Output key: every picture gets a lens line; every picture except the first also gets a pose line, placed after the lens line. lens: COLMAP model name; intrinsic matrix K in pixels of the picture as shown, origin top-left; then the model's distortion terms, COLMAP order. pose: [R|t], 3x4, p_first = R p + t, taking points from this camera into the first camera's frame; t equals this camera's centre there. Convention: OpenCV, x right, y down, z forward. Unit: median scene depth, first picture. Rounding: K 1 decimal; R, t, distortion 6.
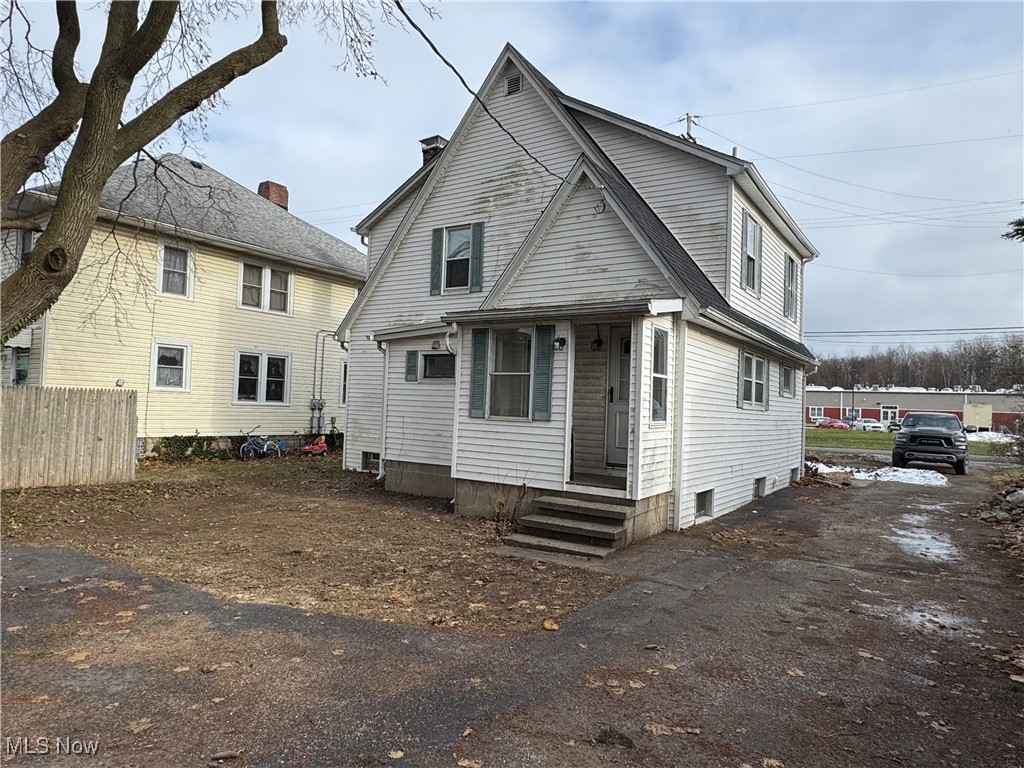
lens RADIAL K [[647.5, 0, 516.3], [0, 647.5, 382.8], [0, 0, 1]] dist [-0.015415, 0.007048]
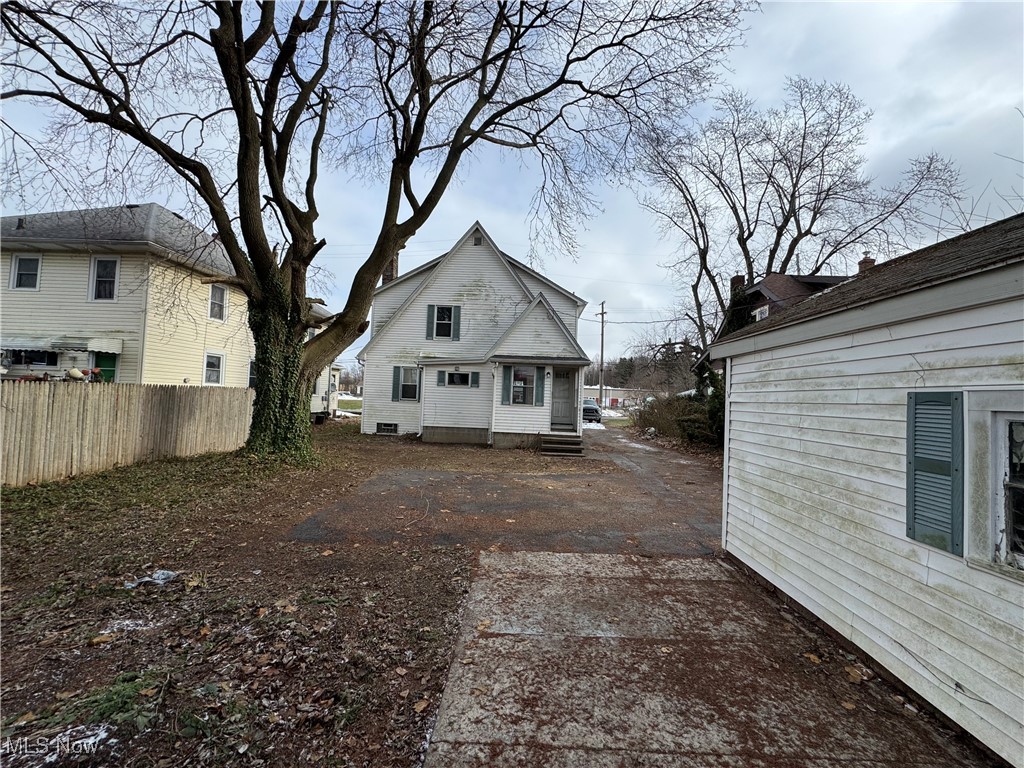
lens RADIAL K [[406.6, 0, 515.9], [0, 406.6, 384.6], [0, 0, 1]] dist [-0.000766, 0.000496]
pose [[0.849763, 0.016018, 0.526922, -0.627896], [-0.026658, 0.999565, 0.012606, -0.029236], [-0.526491, -0.024759, 0.849820, -0.186657]]
